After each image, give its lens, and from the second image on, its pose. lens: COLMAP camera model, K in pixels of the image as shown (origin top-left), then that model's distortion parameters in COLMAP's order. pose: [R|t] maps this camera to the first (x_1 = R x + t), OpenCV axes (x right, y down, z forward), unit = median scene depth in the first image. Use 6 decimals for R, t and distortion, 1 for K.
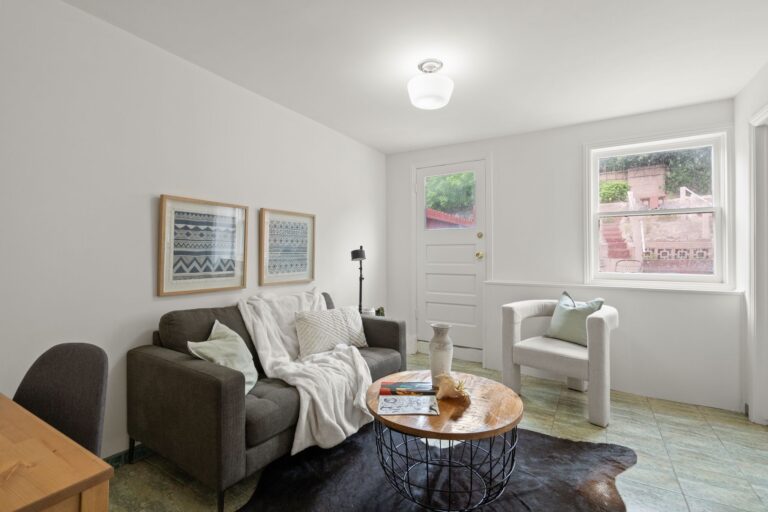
lens RADIAL K [[361.7, 0, 384.3], [0, 361.7, 252.6], [0, 0, 1]] dist [-0.004901, 0.000481]
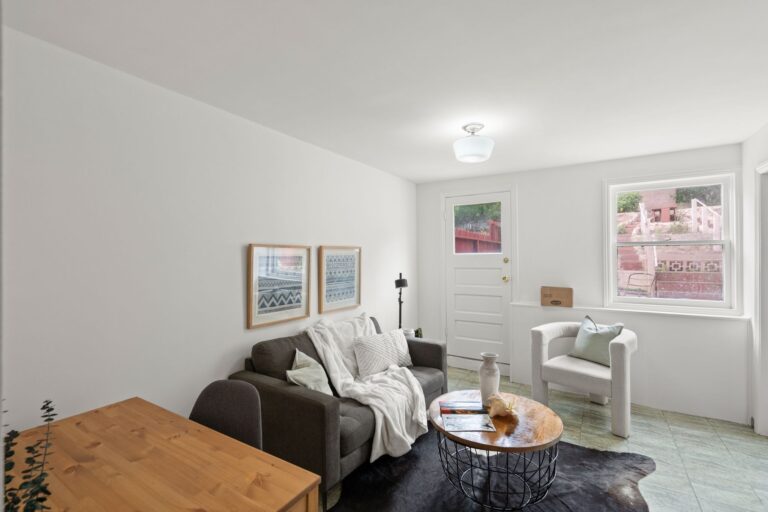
lens RADIAL K [[361.7, 0, 381.0], [0, 361.7, 257.6], [0, 0, 1]] dist [-0.004901, 0.000481]
pose [[0.999708, -0.007798, -0.022877, -0.138594], [0.007995, 0.999932, 0.008533, -0.107327], [0.022809, -0.008713, 0.999702, -0.161730]]
